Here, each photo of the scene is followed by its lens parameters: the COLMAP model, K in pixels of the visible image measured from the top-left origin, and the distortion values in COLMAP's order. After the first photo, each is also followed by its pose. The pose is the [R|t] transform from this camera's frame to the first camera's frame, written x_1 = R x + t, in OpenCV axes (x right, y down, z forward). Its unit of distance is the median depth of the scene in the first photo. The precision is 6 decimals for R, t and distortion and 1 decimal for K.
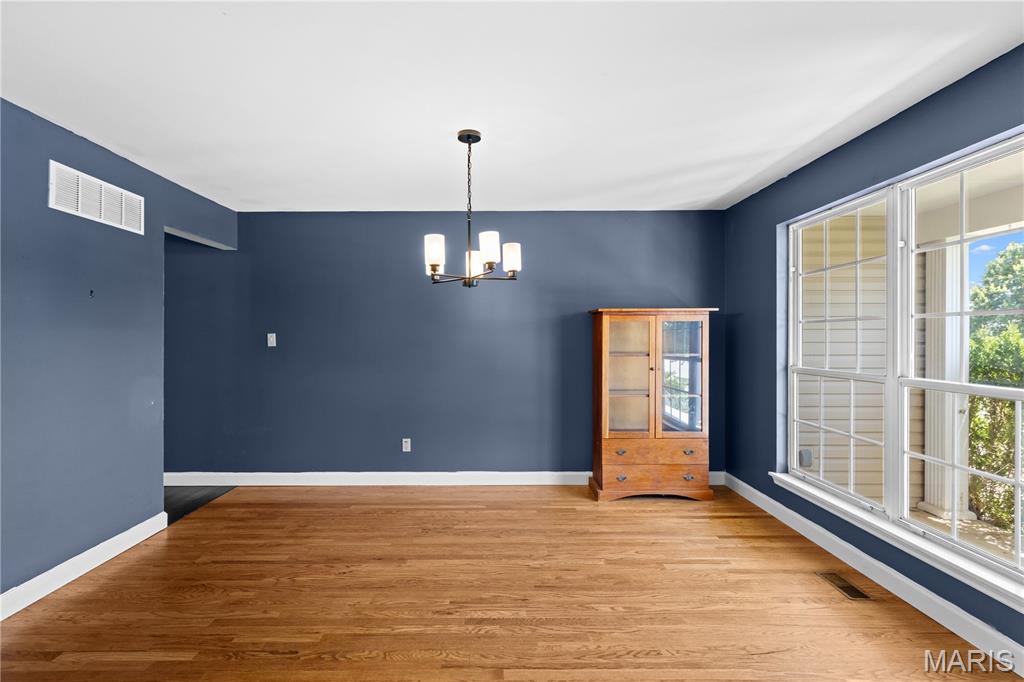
lens RADIAL K [[467.0, 0, 500.1], [0, 467.0, 341.6], [0, 0, 1]] dist [0.001601, -0.001100]
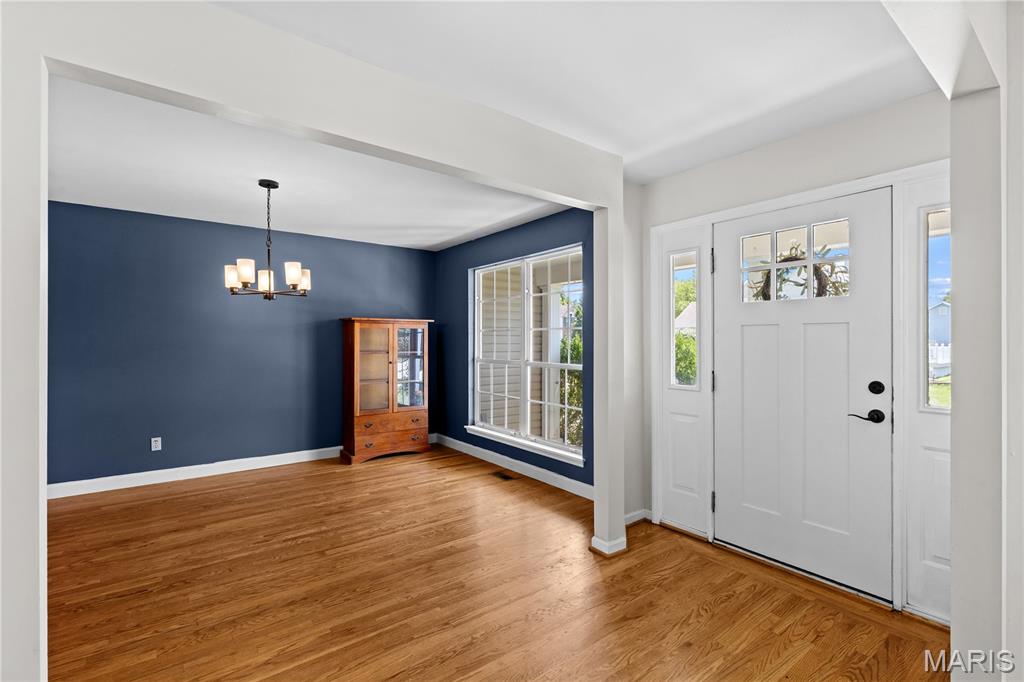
lens RADIAL K [[467.0, 0, 512.7], [0, 467.0, 346.2], [0, 0, 1]] dist [0.001601, -0.001100]
pose [[0.796038, -0.001839, 0.605244, -0.260233], [0.000241, 0.999996, 0.002721, 0.007089], [-0.605246, -0.002021, 0.796036, -0.370334]]
